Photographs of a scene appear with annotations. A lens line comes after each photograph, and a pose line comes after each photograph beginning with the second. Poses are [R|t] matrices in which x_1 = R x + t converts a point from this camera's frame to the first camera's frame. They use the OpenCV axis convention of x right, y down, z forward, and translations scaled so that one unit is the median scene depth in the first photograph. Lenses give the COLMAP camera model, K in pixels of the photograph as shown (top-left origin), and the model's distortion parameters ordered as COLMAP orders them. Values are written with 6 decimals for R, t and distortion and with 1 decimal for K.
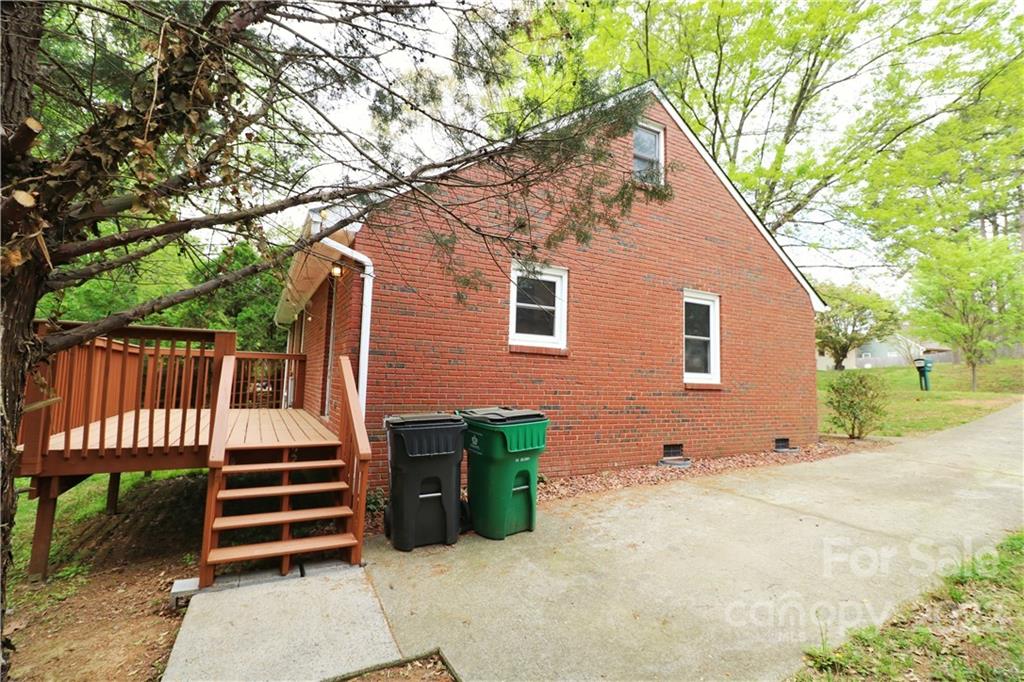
lens RADIAL K [[468.4, 0, 511.0], [0, 468.4, 339.3], [0, 0, 1]] dist [-0.002720, -0.000214]
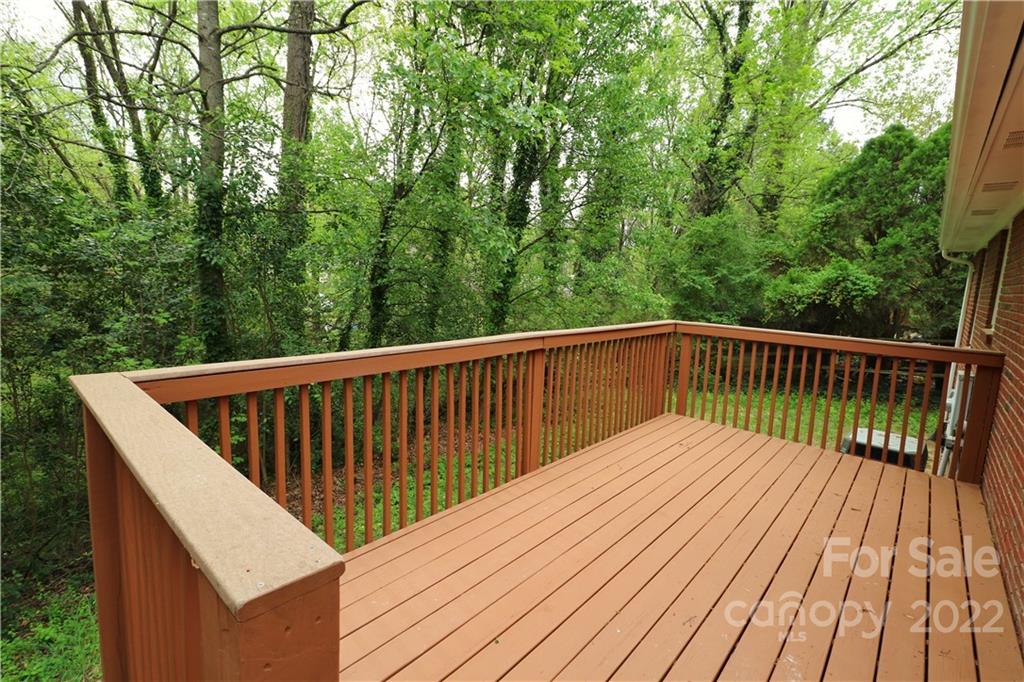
lens RADIAL K [[468.4, 0, 511.0], [0, 468.4, 336.9], [0, 0, 1]] dist [-0.002720, -0.000214]
pose [[0.332446, 0.105193, -0.937238, -0.122118], [0.048257, 0.990561, 0.128295, -0.028162], [0.941887, -0.087879, 0.324231, 0.282171]]
